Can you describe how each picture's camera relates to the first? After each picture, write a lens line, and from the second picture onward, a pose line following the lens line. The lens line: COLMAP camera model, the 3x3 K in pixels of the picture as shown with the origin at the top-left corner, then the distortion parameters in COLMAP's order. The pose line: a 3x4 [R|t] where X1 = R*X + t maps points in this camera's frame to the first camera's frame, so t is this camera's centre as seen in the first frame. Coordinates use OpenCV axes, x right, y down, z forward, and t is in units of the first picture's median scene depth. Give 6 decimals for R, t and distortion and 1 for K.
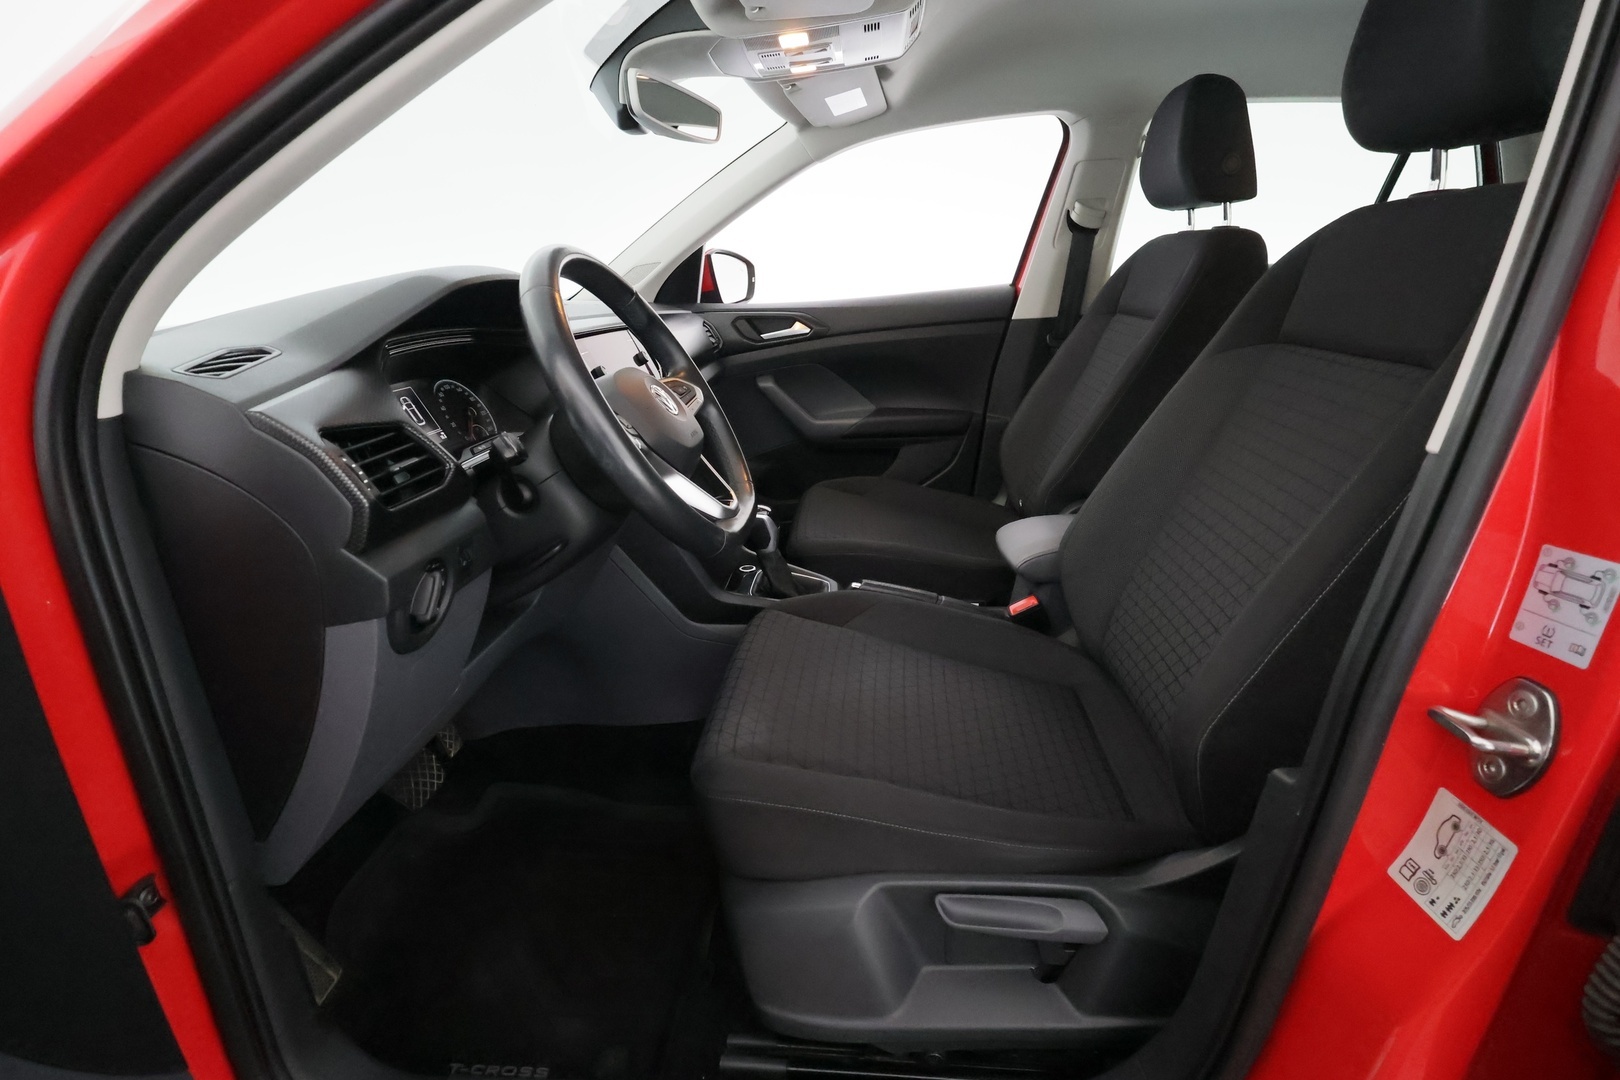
lens RADIAL K [[737.2, 0, 813.0], [0, 737.2, 536.1], [0, 0, 1]] dist [-0.007142, 0.000630]
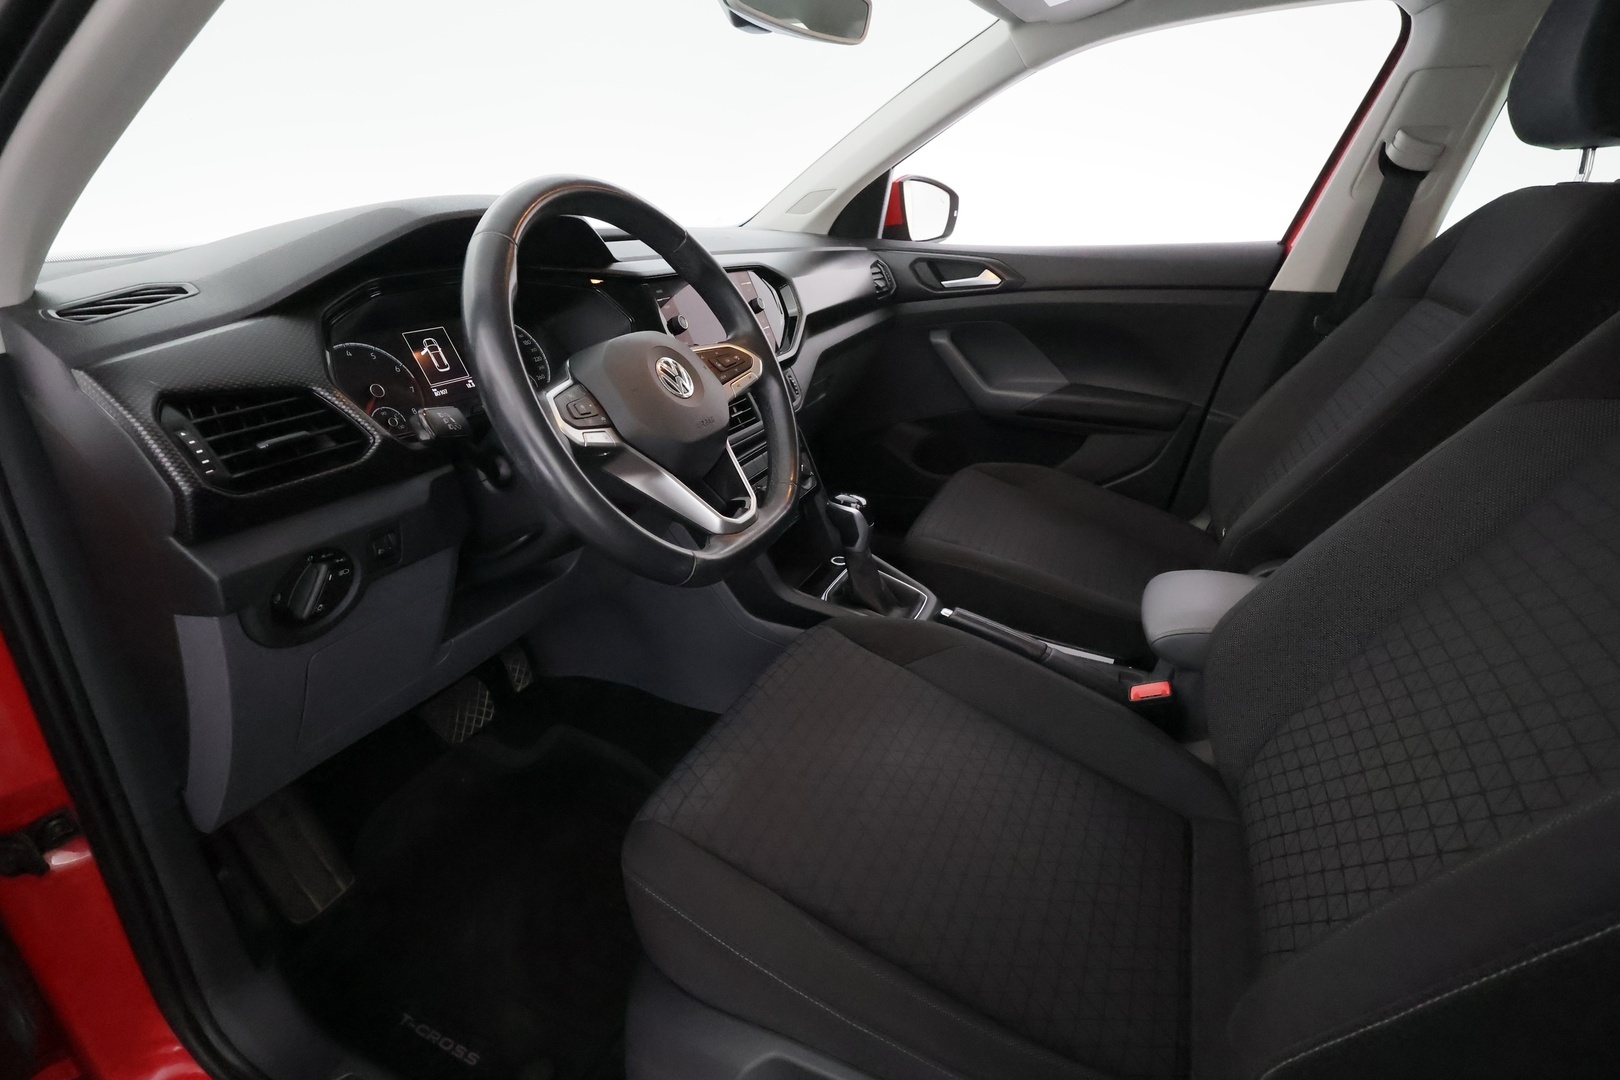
lens RADIAL K [[737.2, 0, 813.3], [0, 737.2, 540.7], [0, 0, 1]] dist [-0.007142, 0.000630]
pose [[0.939213, 0.185879, -0.288666, 0.106559], [-0.156569, 0.980138, 0.121715, -0.066568], [0.305557, -0.069120, 0.949662, 0.134329]]
